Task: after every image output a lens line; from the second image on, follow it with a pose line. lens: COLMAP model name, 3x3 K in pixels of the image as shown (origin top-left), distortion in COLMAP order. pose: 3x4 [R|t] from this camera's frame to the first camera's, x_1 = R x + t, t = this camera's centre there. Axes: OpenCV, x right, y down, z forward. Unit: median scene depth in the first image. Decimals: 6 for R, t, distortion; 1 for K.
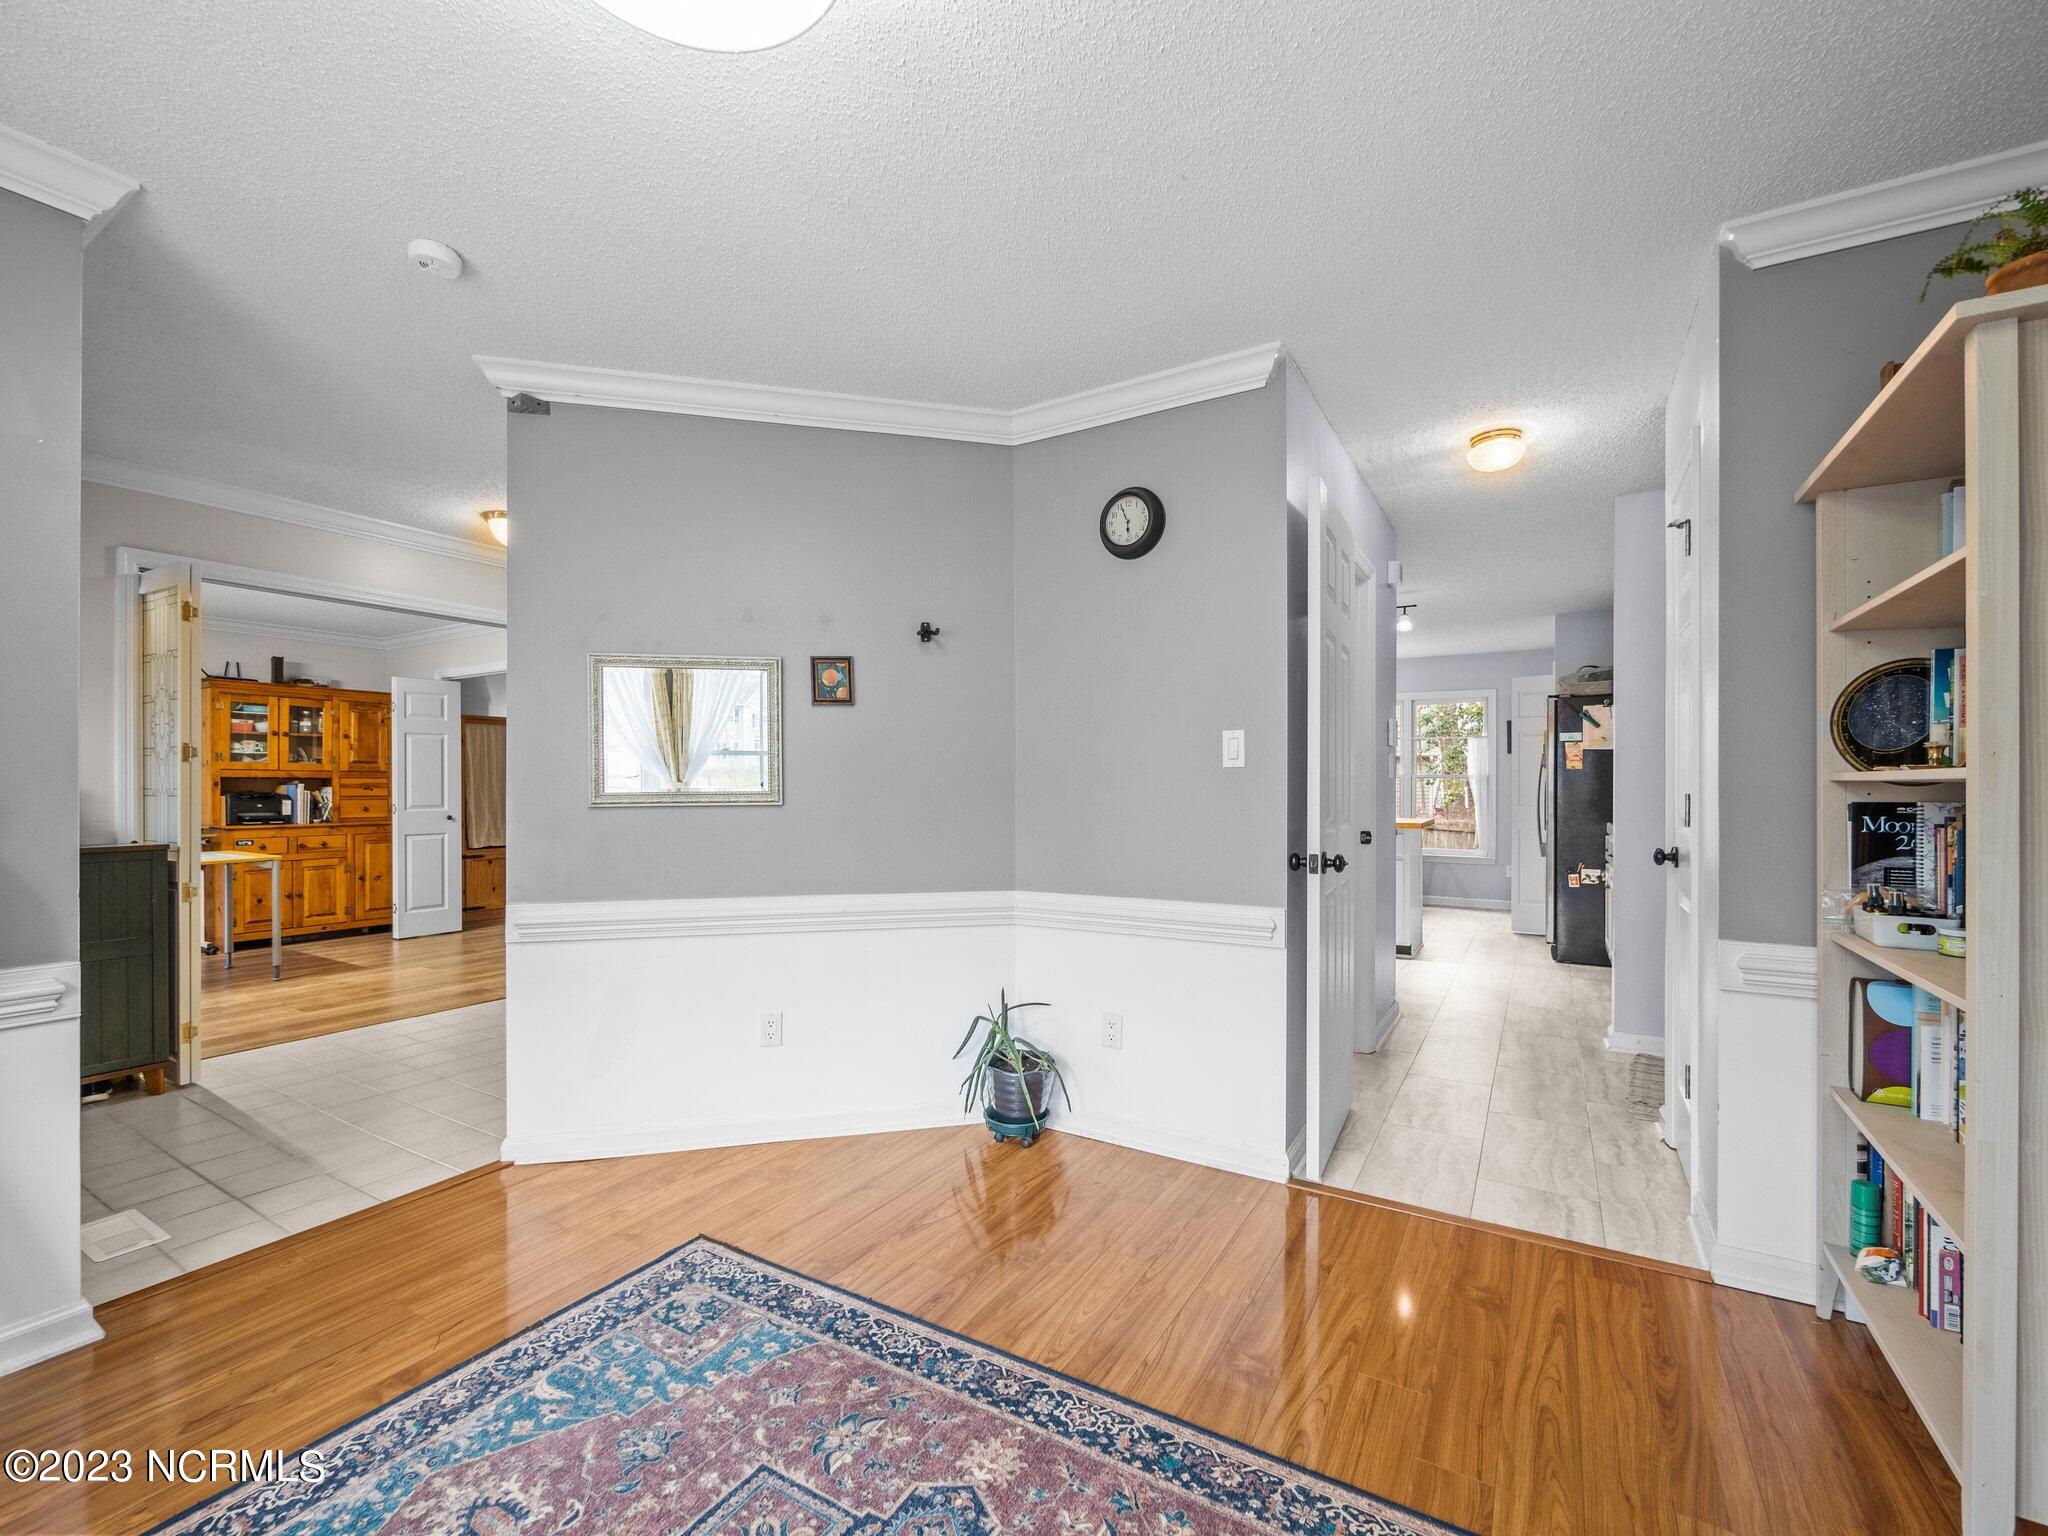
lens RADIAL K [[871.0, 0, 1024.6], [0, 871.0, 797.5], [0, 0, 1]] dist [-0.000358, -0.000455]
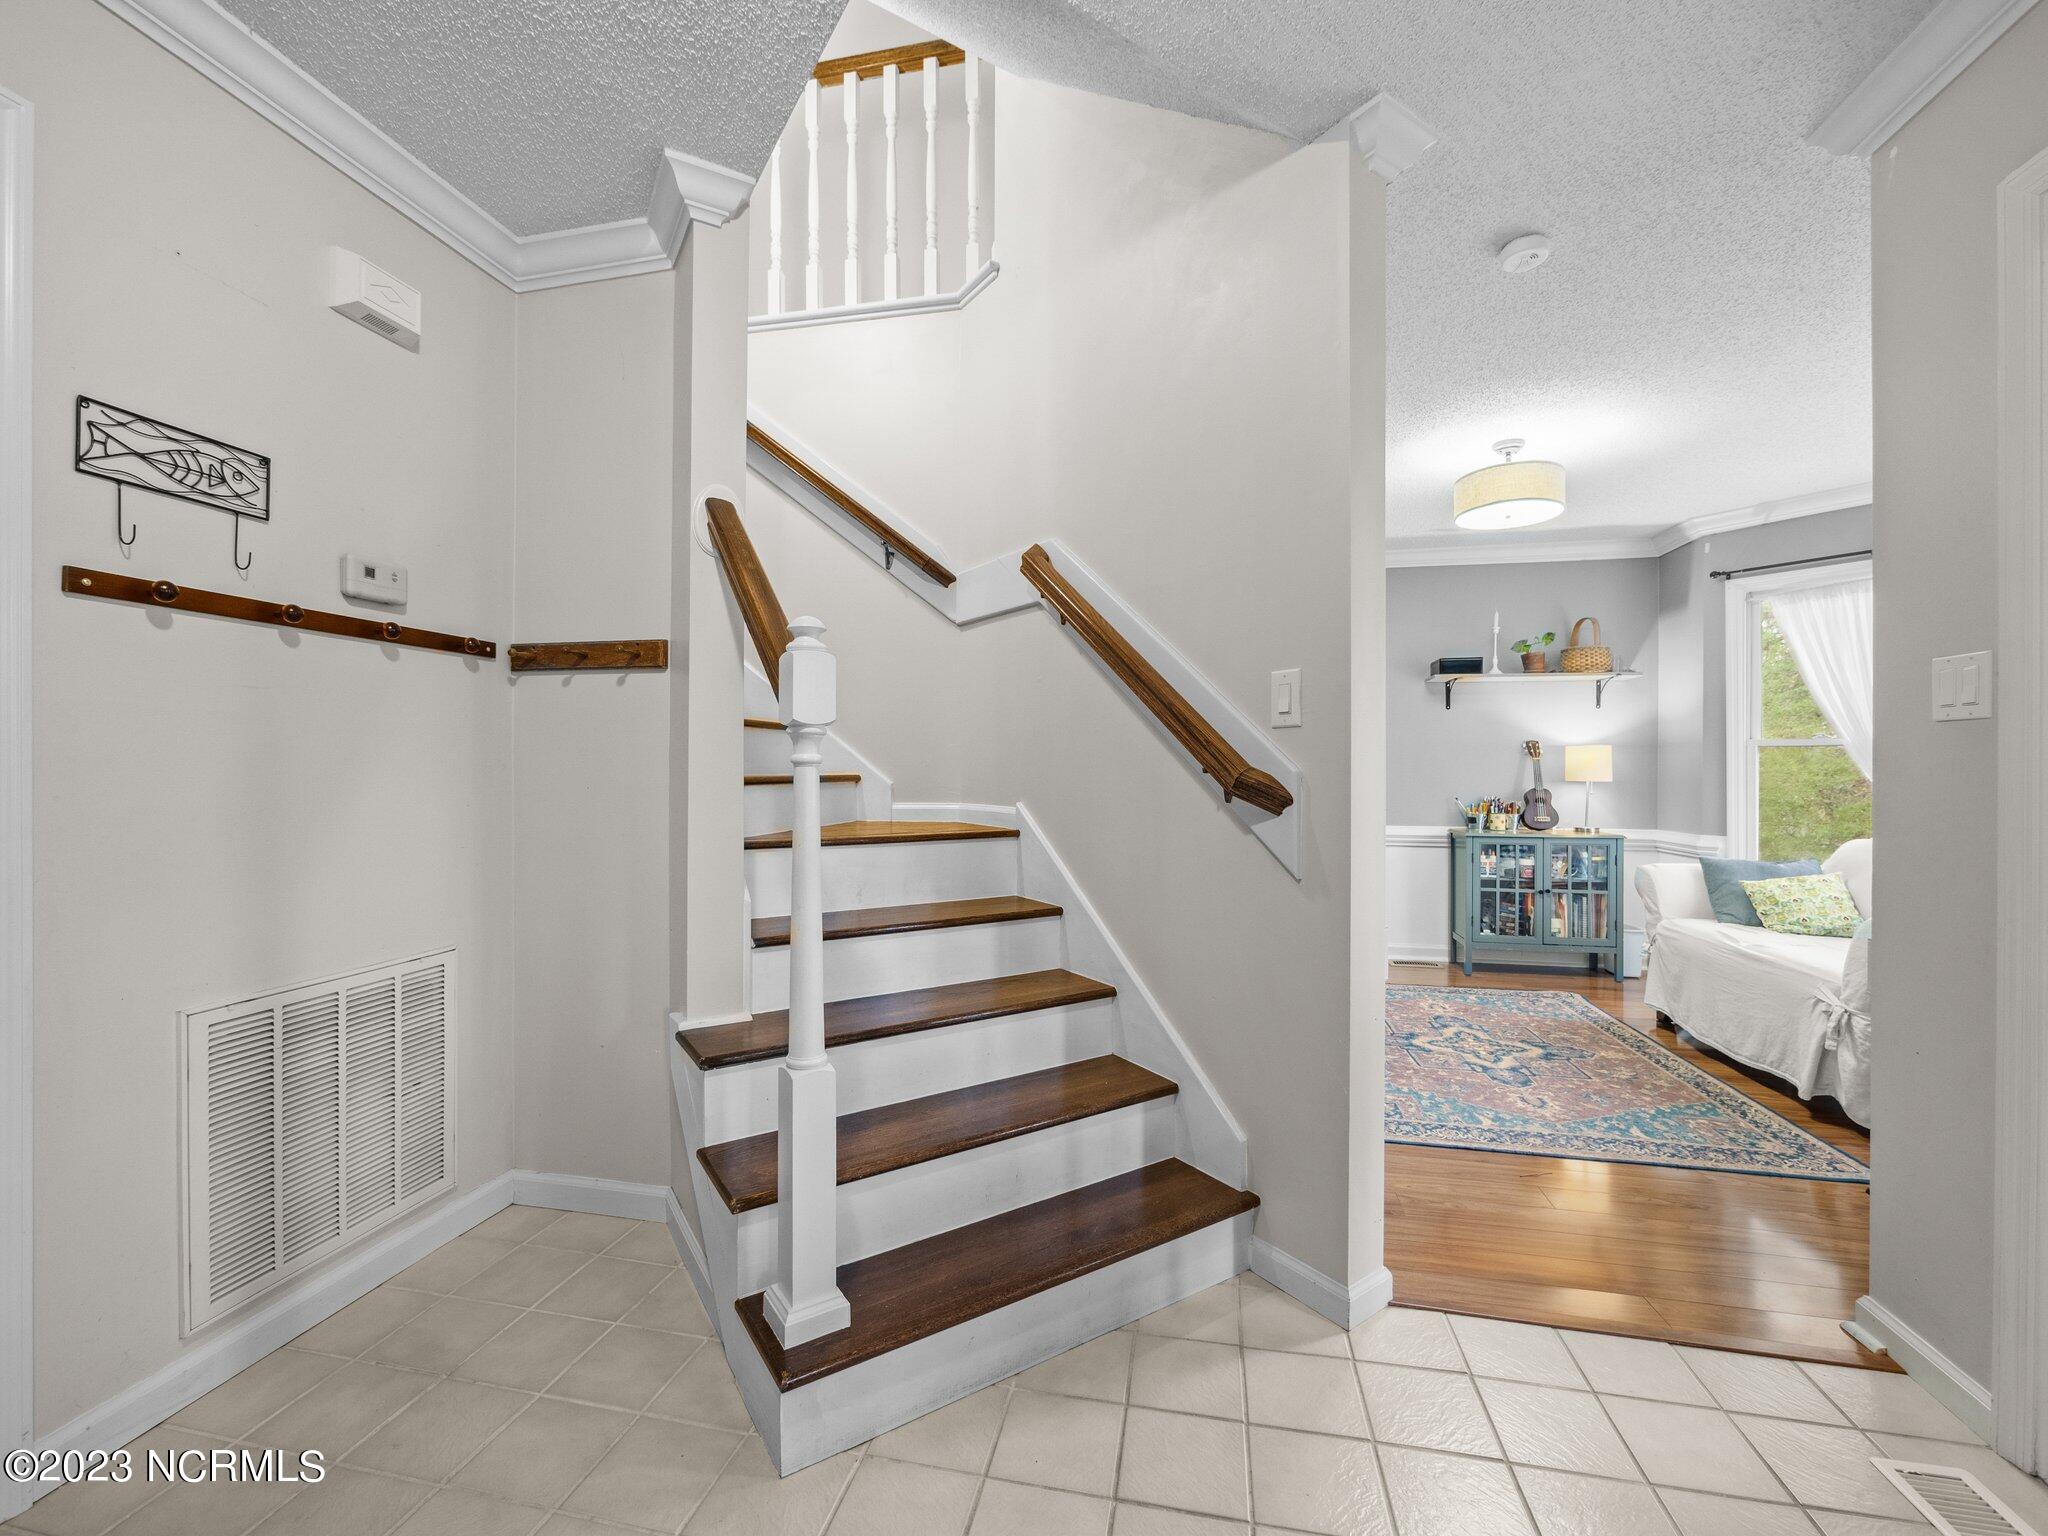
lens RADIAL K [[878.1, 0, 1024.0], [0, 878.1, 768.0], [0, 0, 1]] dist [-0.002873, -0.000280]
pose [[-0.332644, 0.002469, 0.943049, -1.758576], [0.007857, 0.999969, 0.000153, -0.001311], [-0.943020, 0.007460, -0.332653, 2.280316]]
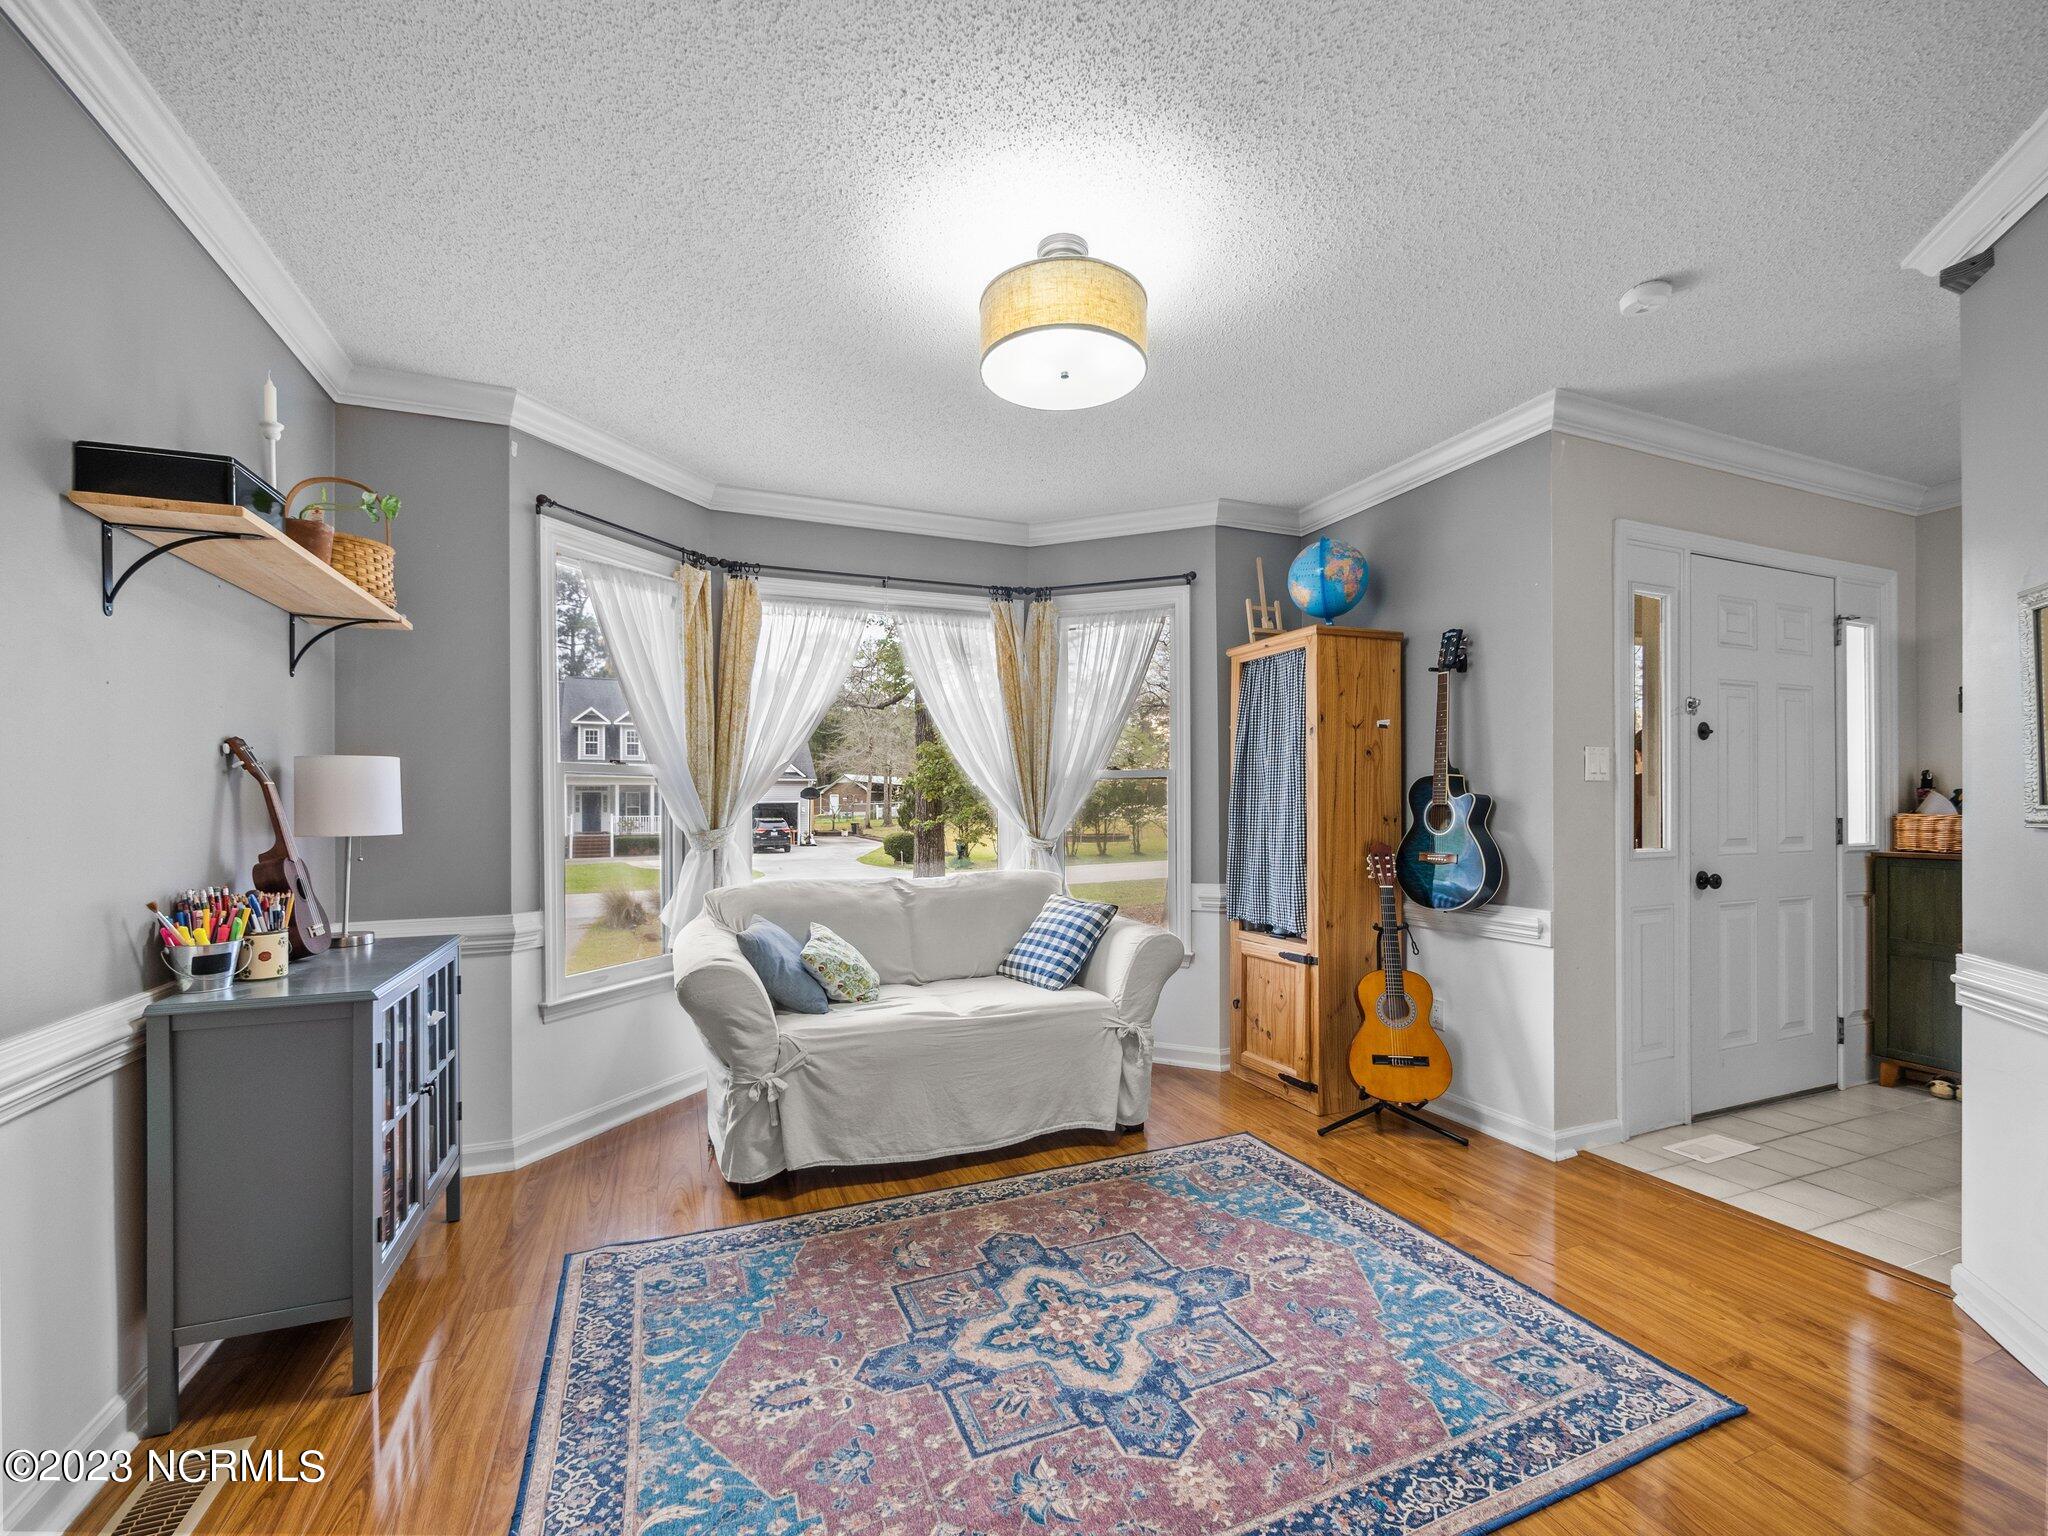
lens RADIAL K [[871.0, 0, 1024.6], [0, 871.0, 797.5], [0, 0, 1]] dist [-0.000358, -0.000455]
pose [[-0.593834, -0.000330, -0.804587, 0.741379], [-0.006670, 0.999968, 0.004513, -0.012739], [0.804560, 0.008047, -0.593817, 1.211197]]
